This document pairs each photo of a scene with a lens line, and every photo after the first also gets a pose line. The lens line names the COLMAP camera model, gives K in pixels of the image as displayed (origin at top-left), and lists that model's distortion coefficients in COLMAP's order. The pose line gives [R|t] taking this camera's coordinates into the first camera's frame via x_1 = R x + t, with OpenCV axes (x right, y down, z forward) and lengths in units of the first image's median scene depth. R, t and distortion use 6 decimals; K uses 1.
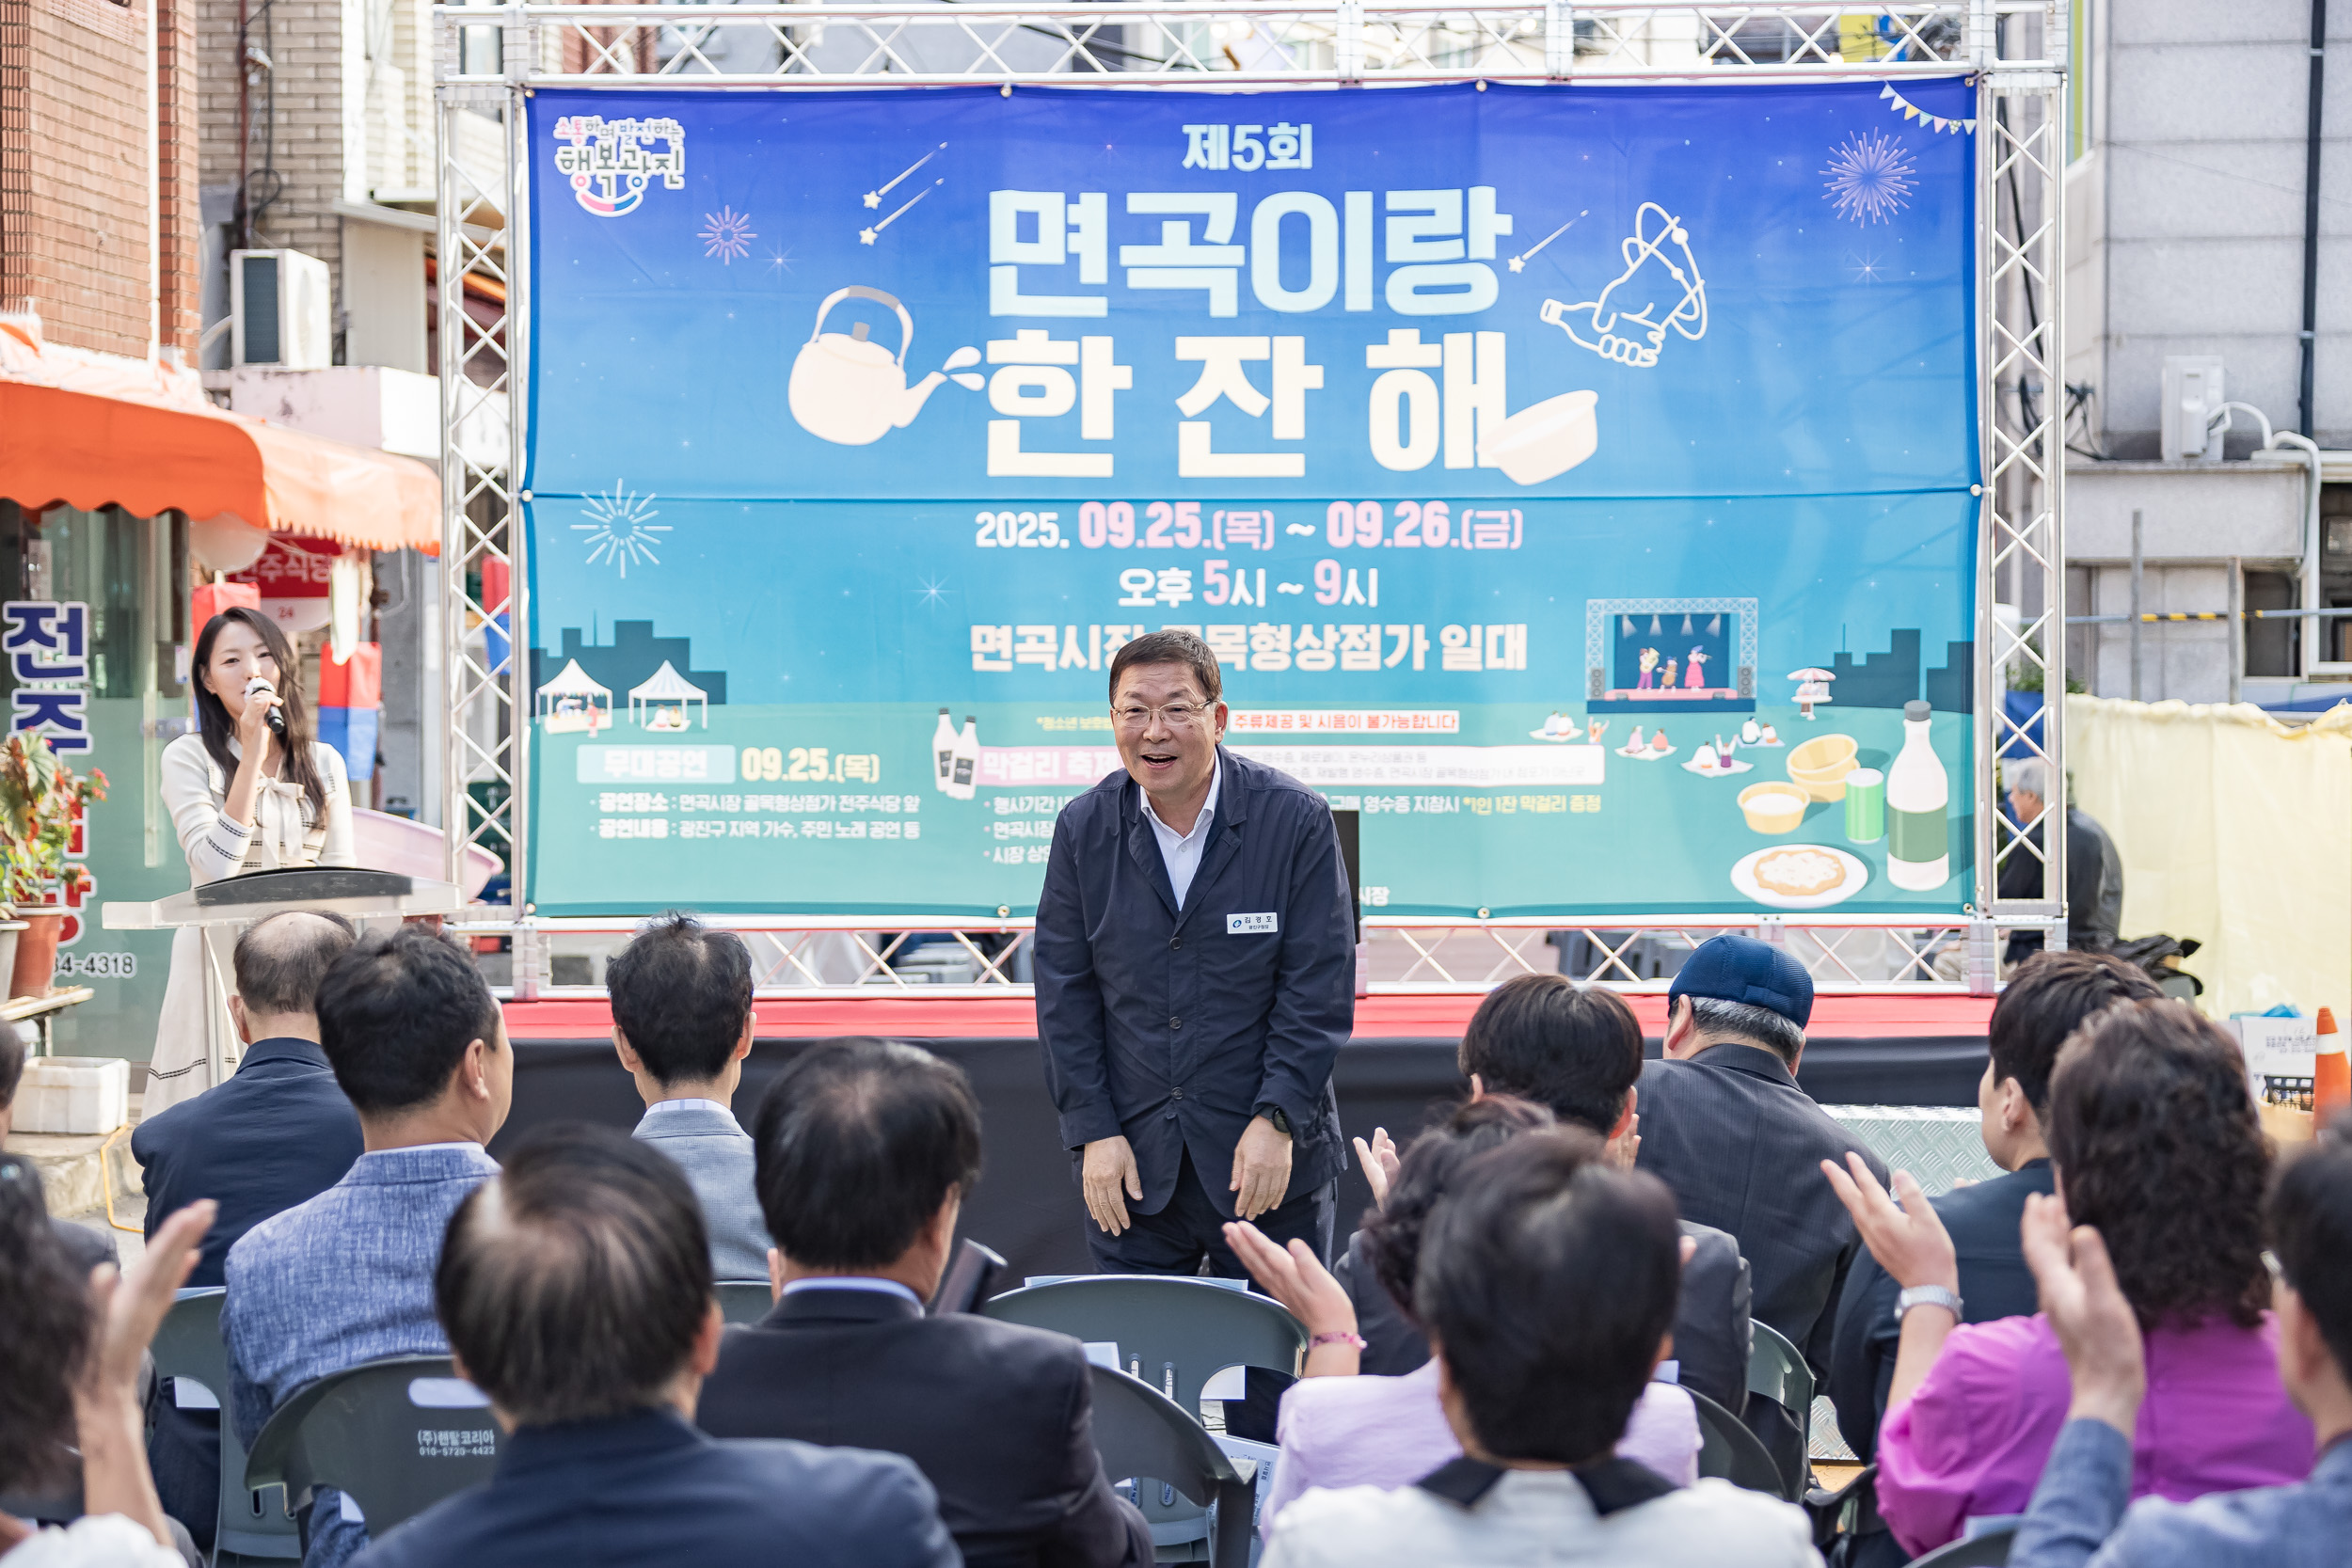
lens RADIAL K [[5748.5, 0, 1211.4], [0, 5748.5, 817.7], [0, 0, 1]] dist [0.215057, 0.000000]
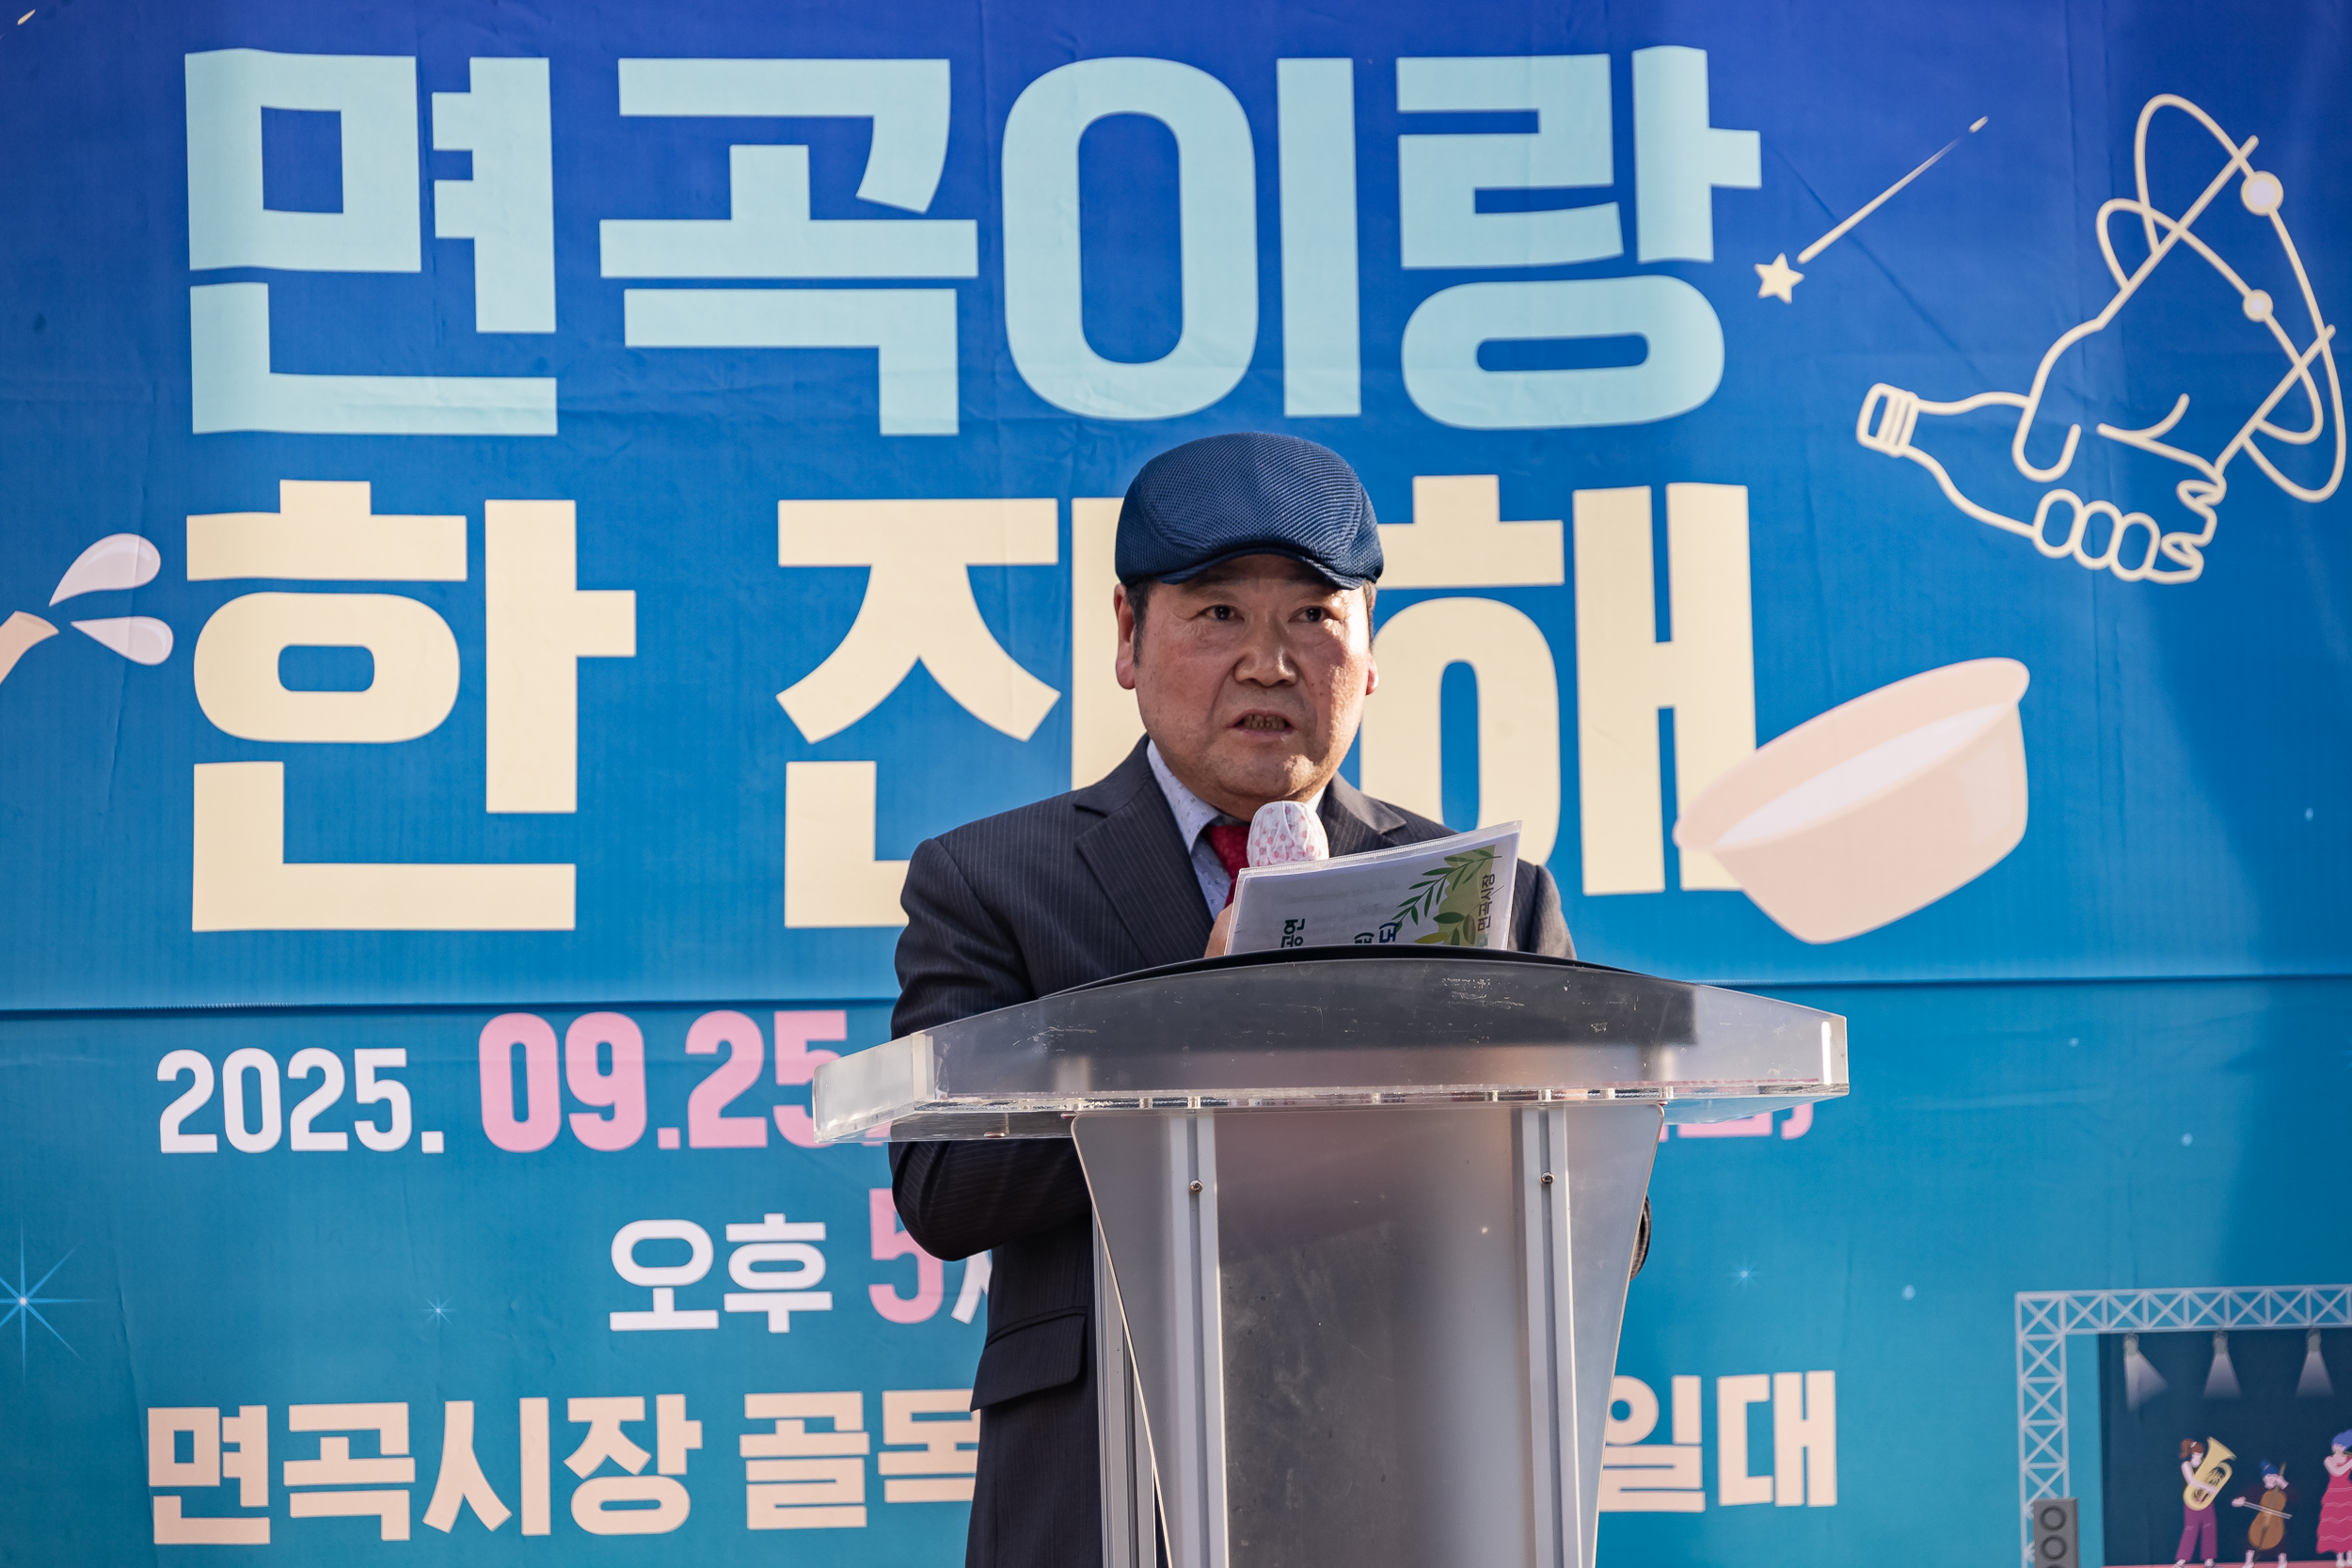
lens RADIAL K [[13114.4, 0, 1152.1], [0, 13114.4, 757.9], [0, 0, 1]] dist [0.521245, 0.000000]
pose [[0.972074, -0.007092, 0.234567, -0.158030], [0.026732, 0.996384, -0.080655, -0.008991], [-0.233147, 0.084673, 0.968748, 0.281856]]
